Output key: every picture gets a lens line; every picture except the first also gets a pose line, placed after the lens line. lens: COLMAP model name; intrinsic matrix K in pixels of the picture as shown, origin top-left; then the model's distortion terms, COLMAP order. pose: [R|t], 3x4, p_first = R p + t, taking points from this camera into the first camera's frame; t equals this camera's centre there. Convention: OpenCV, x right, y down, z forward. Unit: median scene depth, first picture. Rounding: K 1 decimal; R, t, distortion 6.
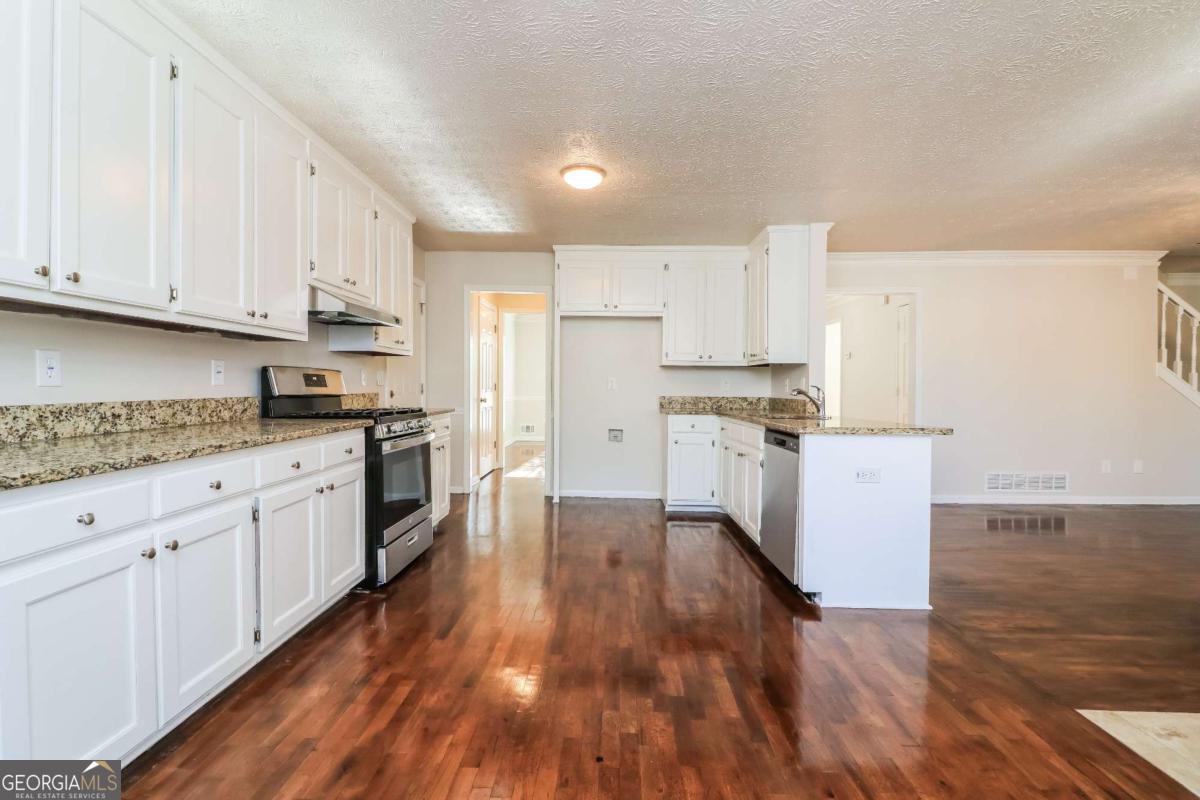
lens RADIAL K [[544.9, 0, 602.8], [0, 544.9, 388.6], [0, 0, 1]] dist [-0.002500, -0.000846]
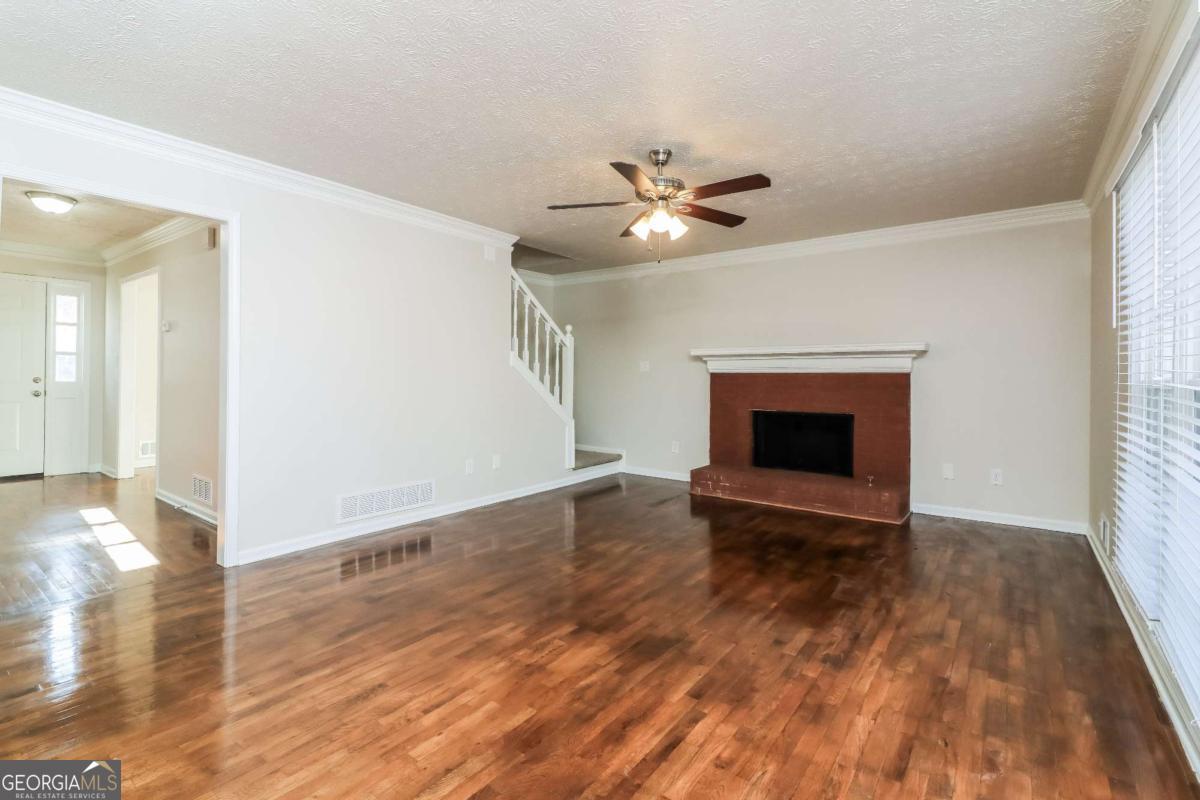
lens RADIAL K [[540.0, 0, 585.0], [0, 540.0, 376.2], [0, 0, 1]] dist [-0.000205, -0.000220]
pose [[0.598712, -0.000492, 0.800965, 0.335670], [-0.001085, 0.999998, 0.001426, -0.005177], [-0.800964, -0.001723, 0.598710, 0.323635]]
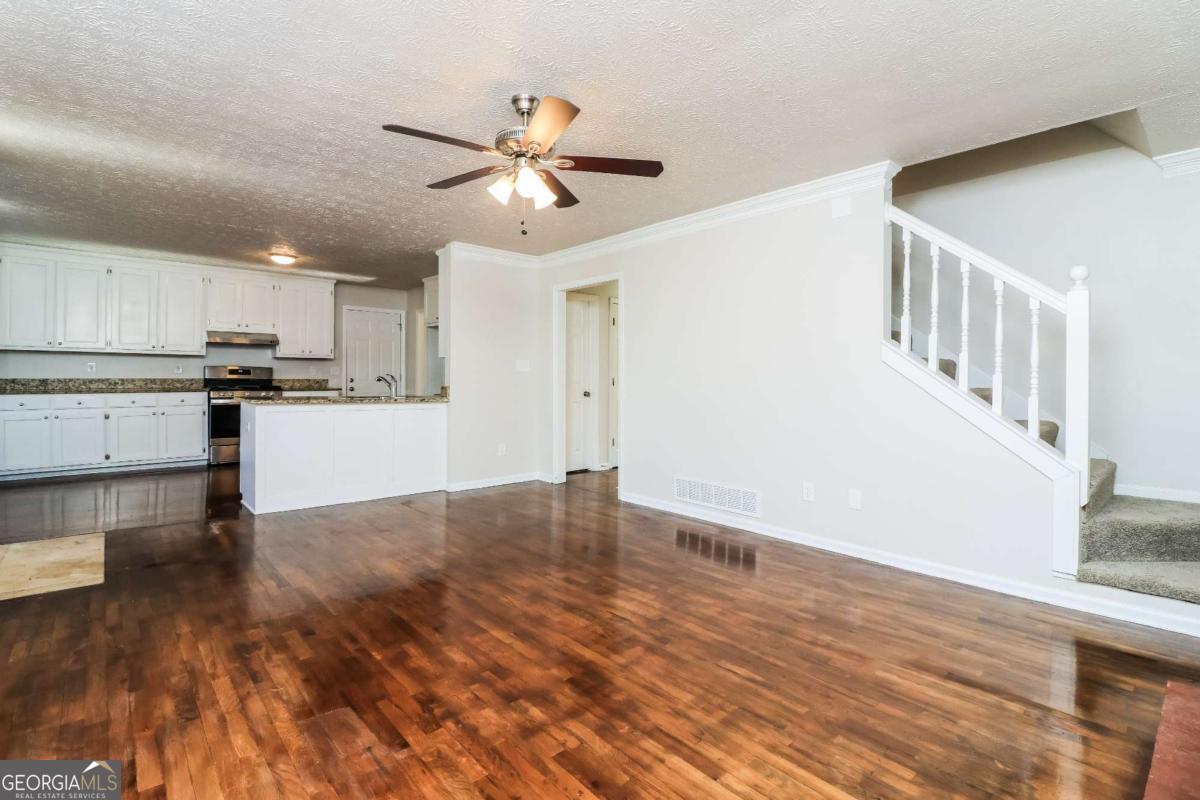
lens RADIAL K [[548.9, 0, 597.3], [0, 548.9, 372.2], [0, 0, 1]] dist [0.000061, -0.007786]
pose [[0.688907, -0.004764, -0.724834, 1.238463], [-0.008767, 0.999850, -0.014905, 0.003696], [0.724796, 0.016623, 0.688763, 0.319455]]
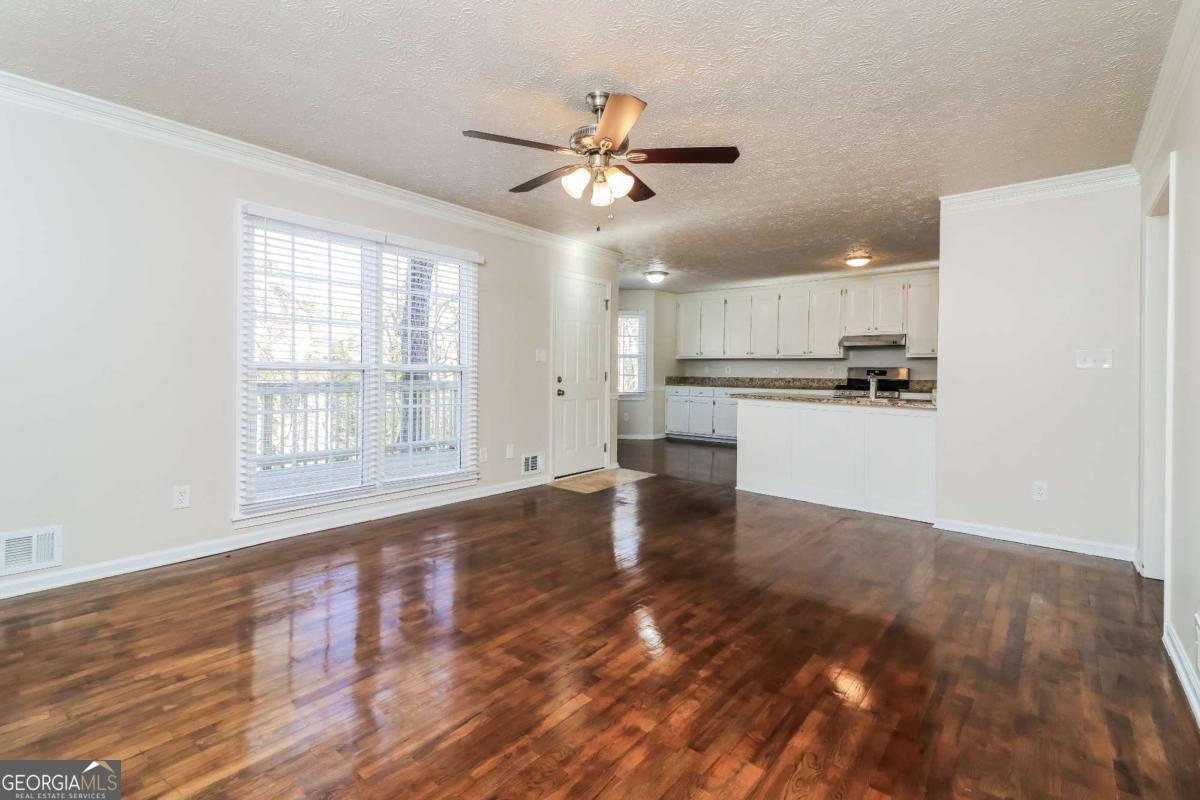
lens RADIAL K [[540.0, 0, 585.0], [0, 540.0, 376.2], [0, 0, 1]] dist [-0.000205, -0.000220]
pose [[-0.631930, -0.004870, -0.775010, 1.222758], [-0.018652, 0.999786, 0.008927, 0.001094], [0.774801, 0.020096, -0.631886, 0.899081]]
